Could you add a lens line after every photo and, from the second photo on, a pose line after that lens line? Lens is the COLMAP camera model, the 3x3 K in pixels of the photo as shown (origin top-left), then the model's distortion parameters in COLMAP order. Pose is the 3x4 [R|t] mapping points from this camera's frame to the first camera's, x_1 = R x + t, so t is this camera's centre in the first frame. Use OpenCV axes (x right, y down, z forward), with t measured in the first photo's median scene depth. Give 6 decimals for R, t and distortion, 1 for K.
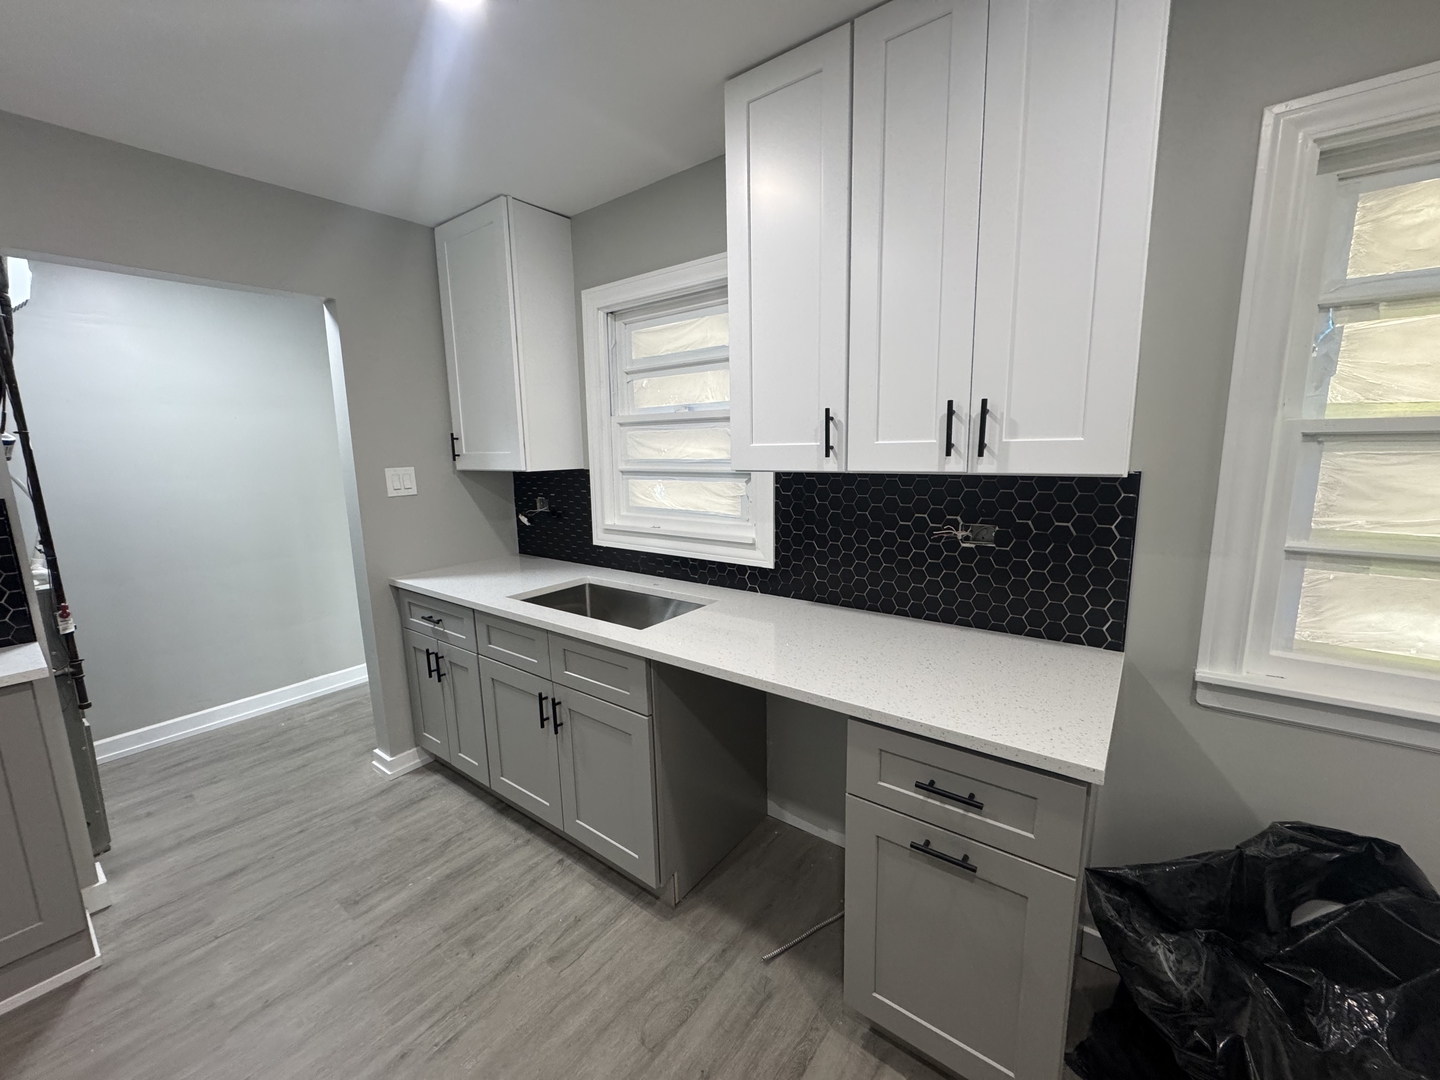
lens RADIAL K [[572.2, 0, 720.3], [0, 572.2, 537.8], [0, 0, 1]] dist [-0.003016, 0.000732]
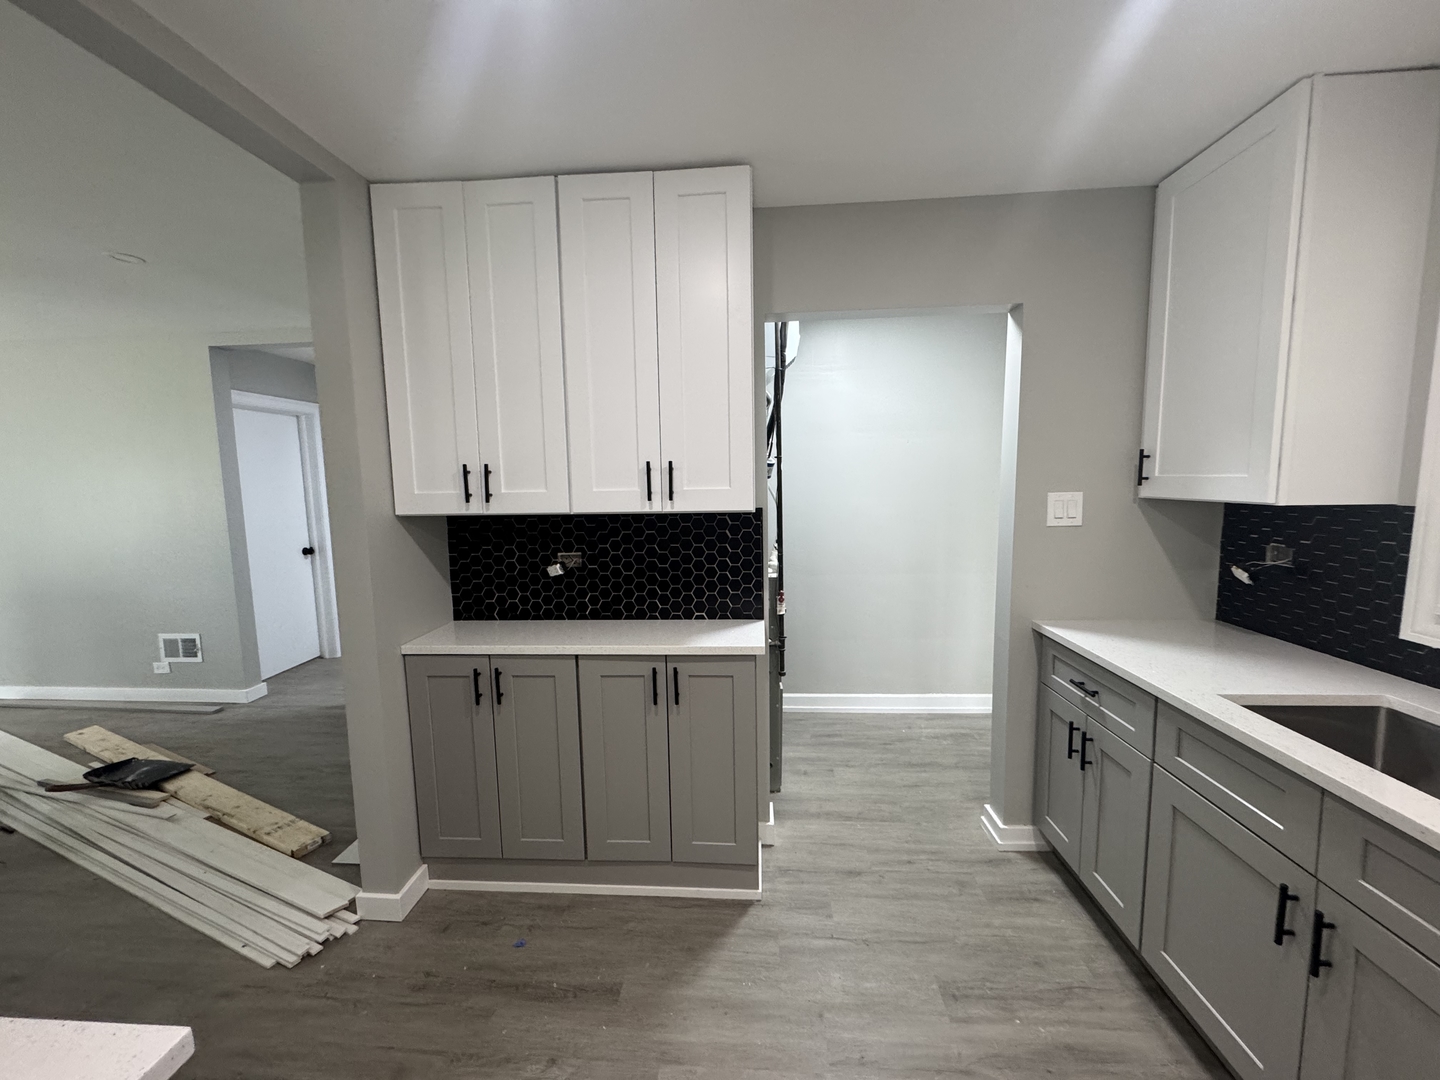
lens RADIAL K [[572.2, 0, 721.6], [0, 572.2, 536.5], [0, 0, 1]] dist [-0.003016, 0.000732]
pose [[0.552980, 0.098155, -0.827393, -0.161040], [-0.128599, 0.991192, 0.031639, -0.023605], [0.823211, 0.088907, 0.560732, 0.144745]]
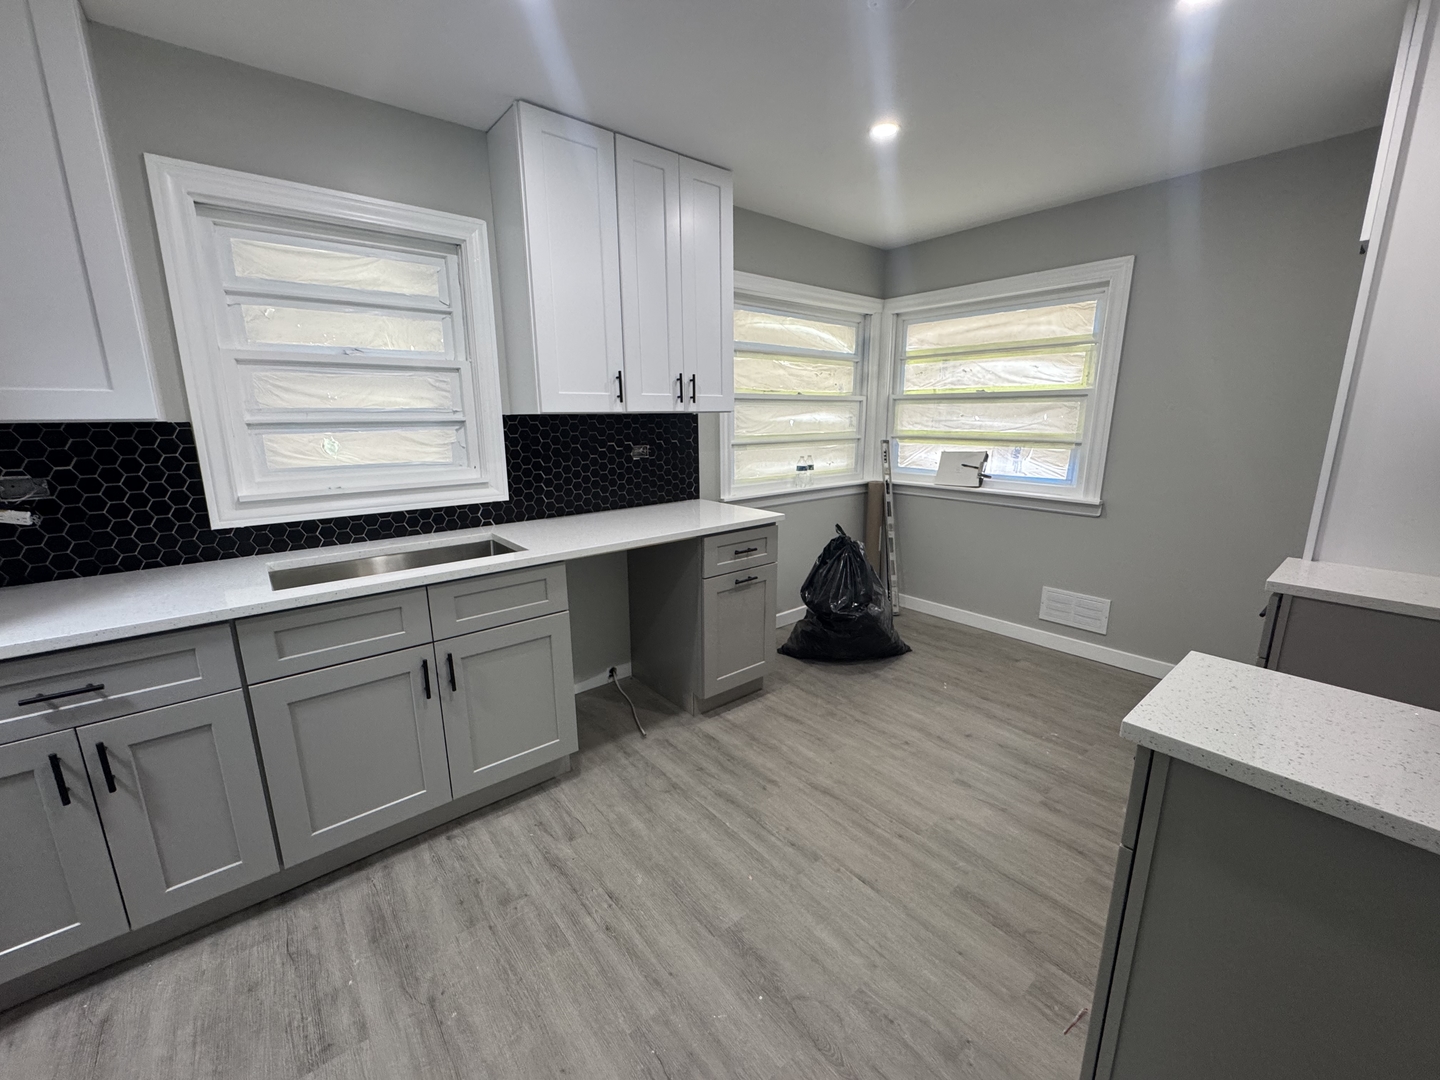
lens RADIAL K [[572.2, 0, 724.3], [0, 572.2, 538.2], [0, 0, 1]] dist [-0.003016, 0.000732]
pose [[0.222847, -0.188011, 0.956552, -0.899947], [0.161261, 0.974817, 0.154032, 0.018385], [-0.961423, 0.119929, 0.247554, 0.260072]]
